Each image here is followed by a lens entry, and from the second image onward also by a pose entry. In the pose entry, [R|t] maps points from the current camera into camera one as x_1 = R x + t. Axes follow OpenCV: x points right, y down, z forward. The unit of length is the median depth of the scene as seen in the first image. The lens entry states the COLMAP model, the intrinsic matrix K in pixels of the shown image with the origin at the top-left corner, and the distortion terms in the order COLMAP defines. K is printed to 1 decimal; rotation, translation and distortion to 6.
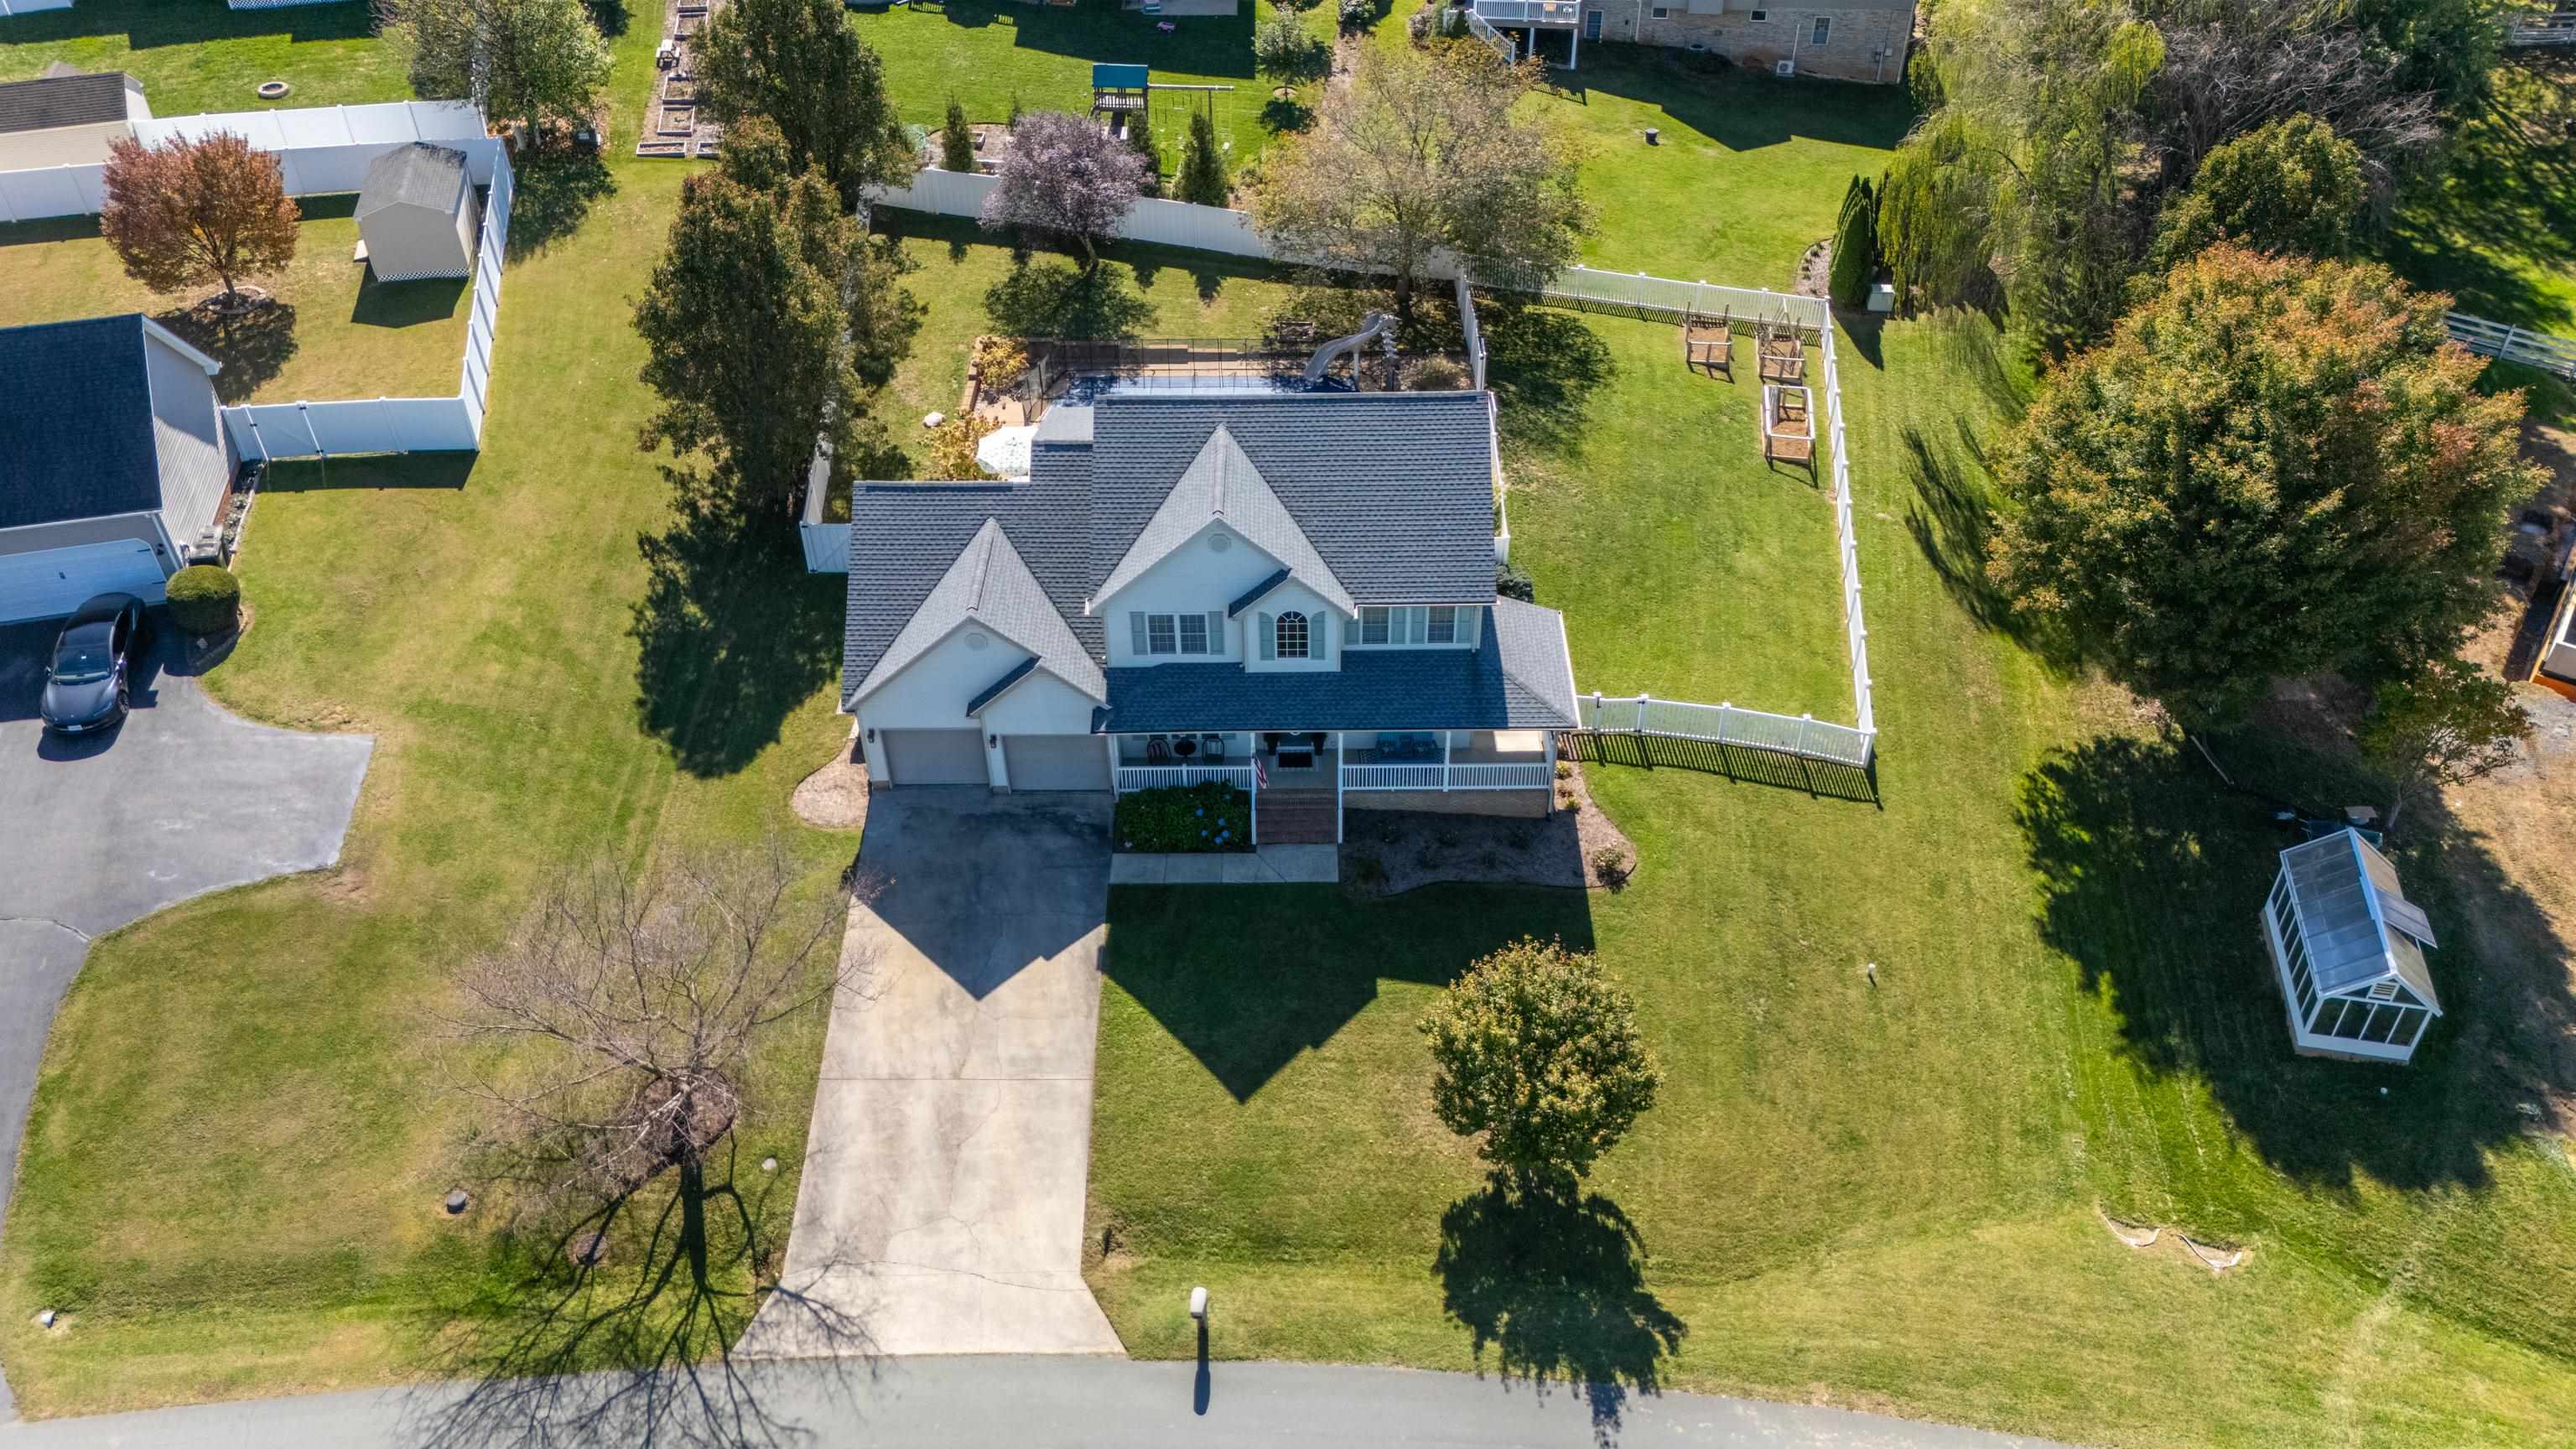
lens RADIAL K [[1879.7, 0, 1288.0], [0, 1879.7, 724.5], [0, 0, 1]] dist [0.075438, -0.071986]
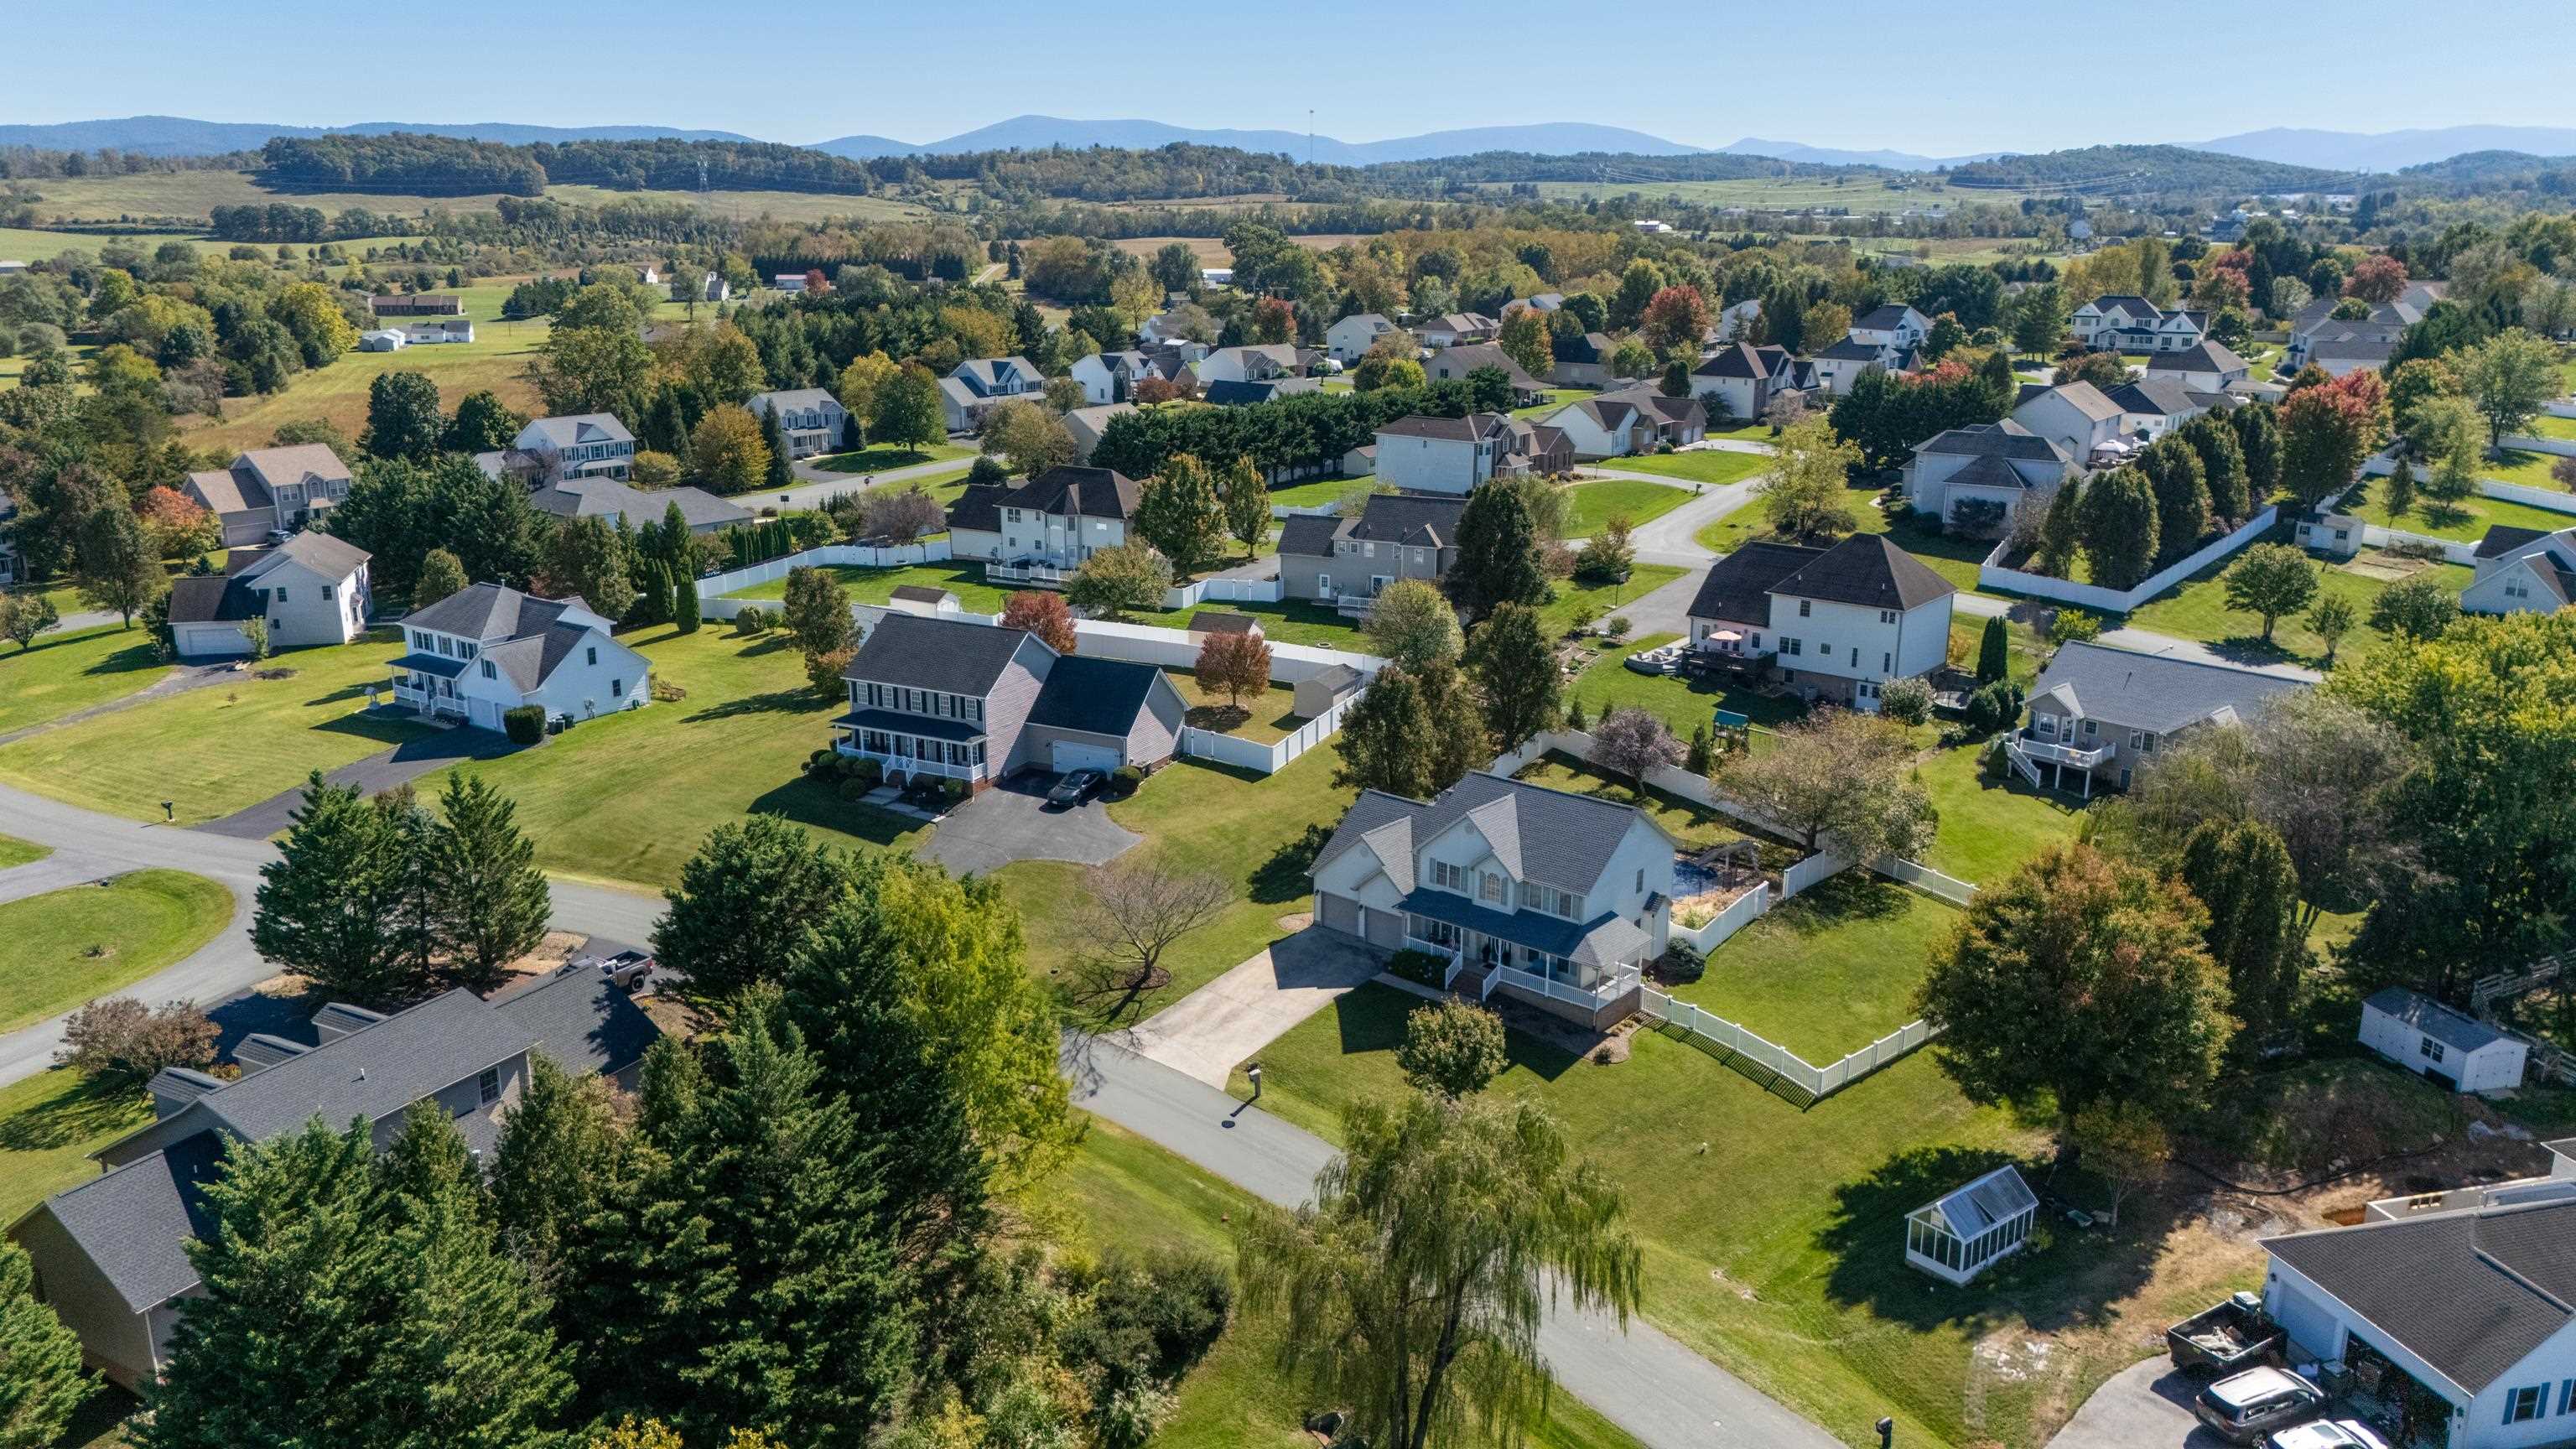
lens RADIAL K [[1854.9, 0, 1288.0], [0, 1854.9, 724.5], [0, 0, 1]] dist [0.110604, -0.164418]
pose [[0.768462, 0.188844, -0.611395, 0.995783], [-0.421598, 0.868184, -0.261748, 0.404858], [0.481374, 0.458906, 0.746782, -0.640310]]
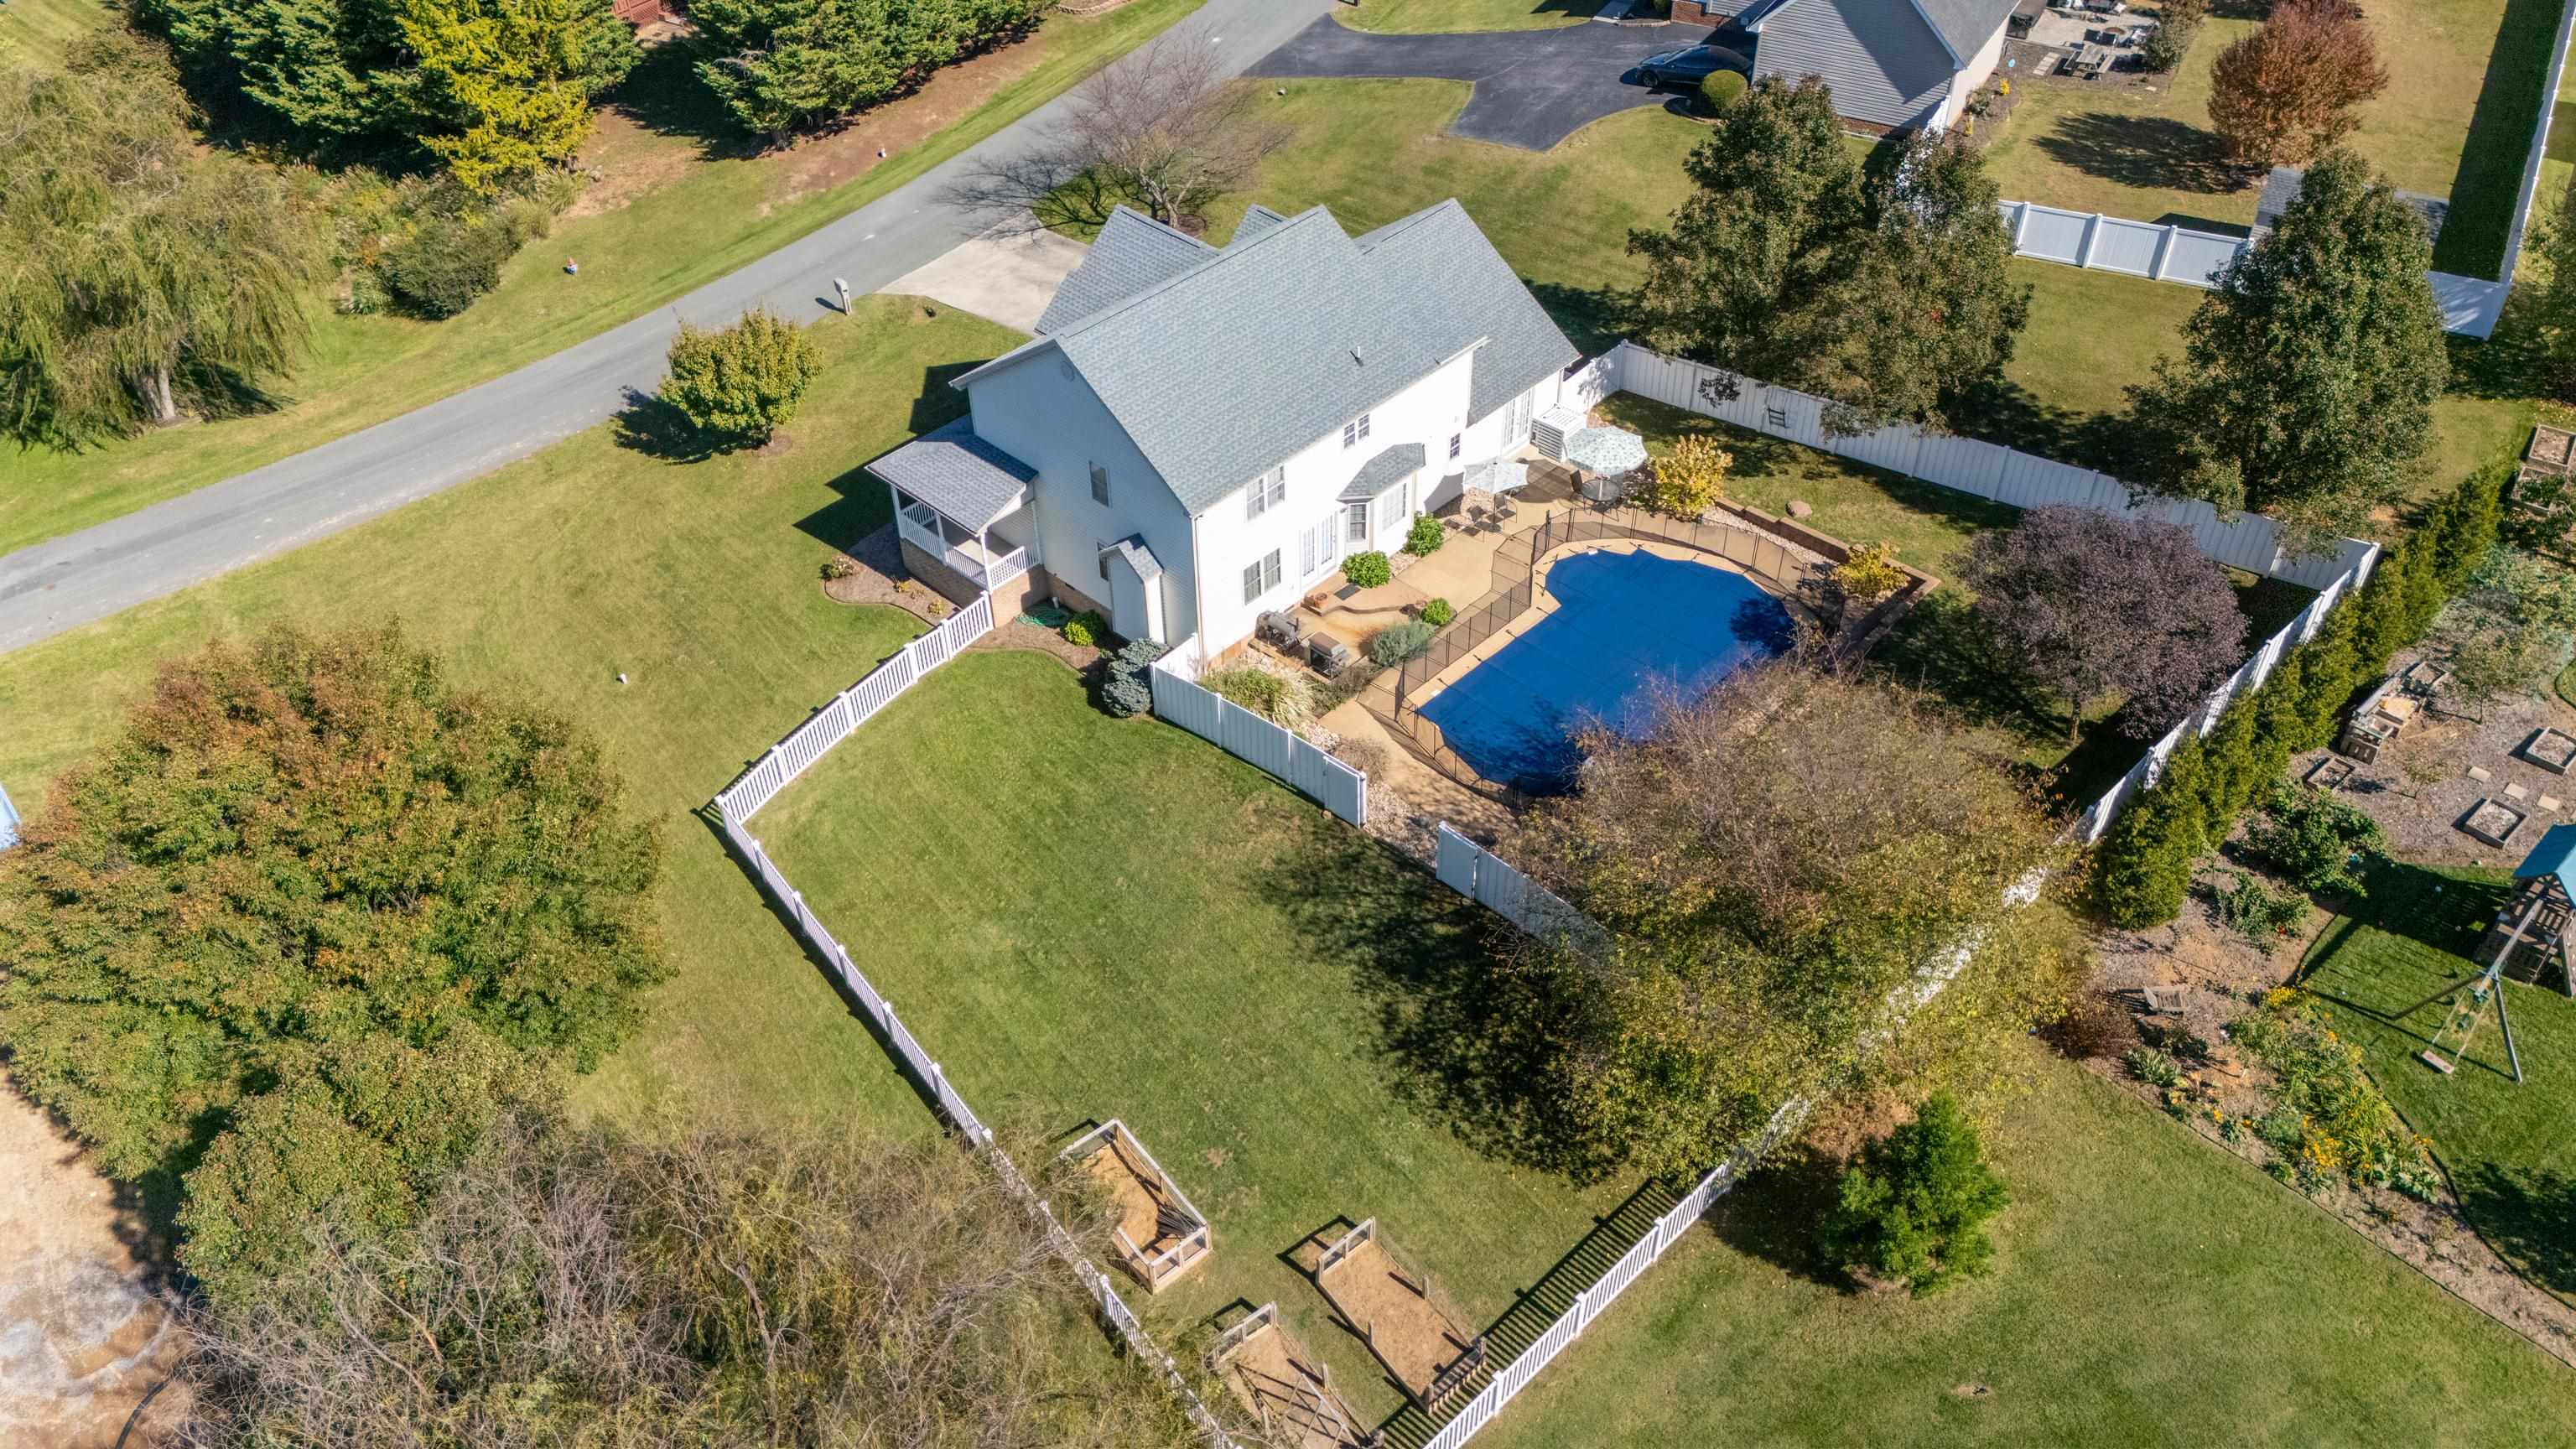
lens RADIAL K [[1879.7, 0, 1288.0], [0, 1879.7, 724.5], [0, 0, 1]] dist [0.075438, -0.071986]
pose [[-0.673044, 0.504056, -0.541239, 0.683270], [-0.466969, 0.277880, 0.839478, -1.030708], [0.573543, 0.817747, 0.048353, 1.204413]]
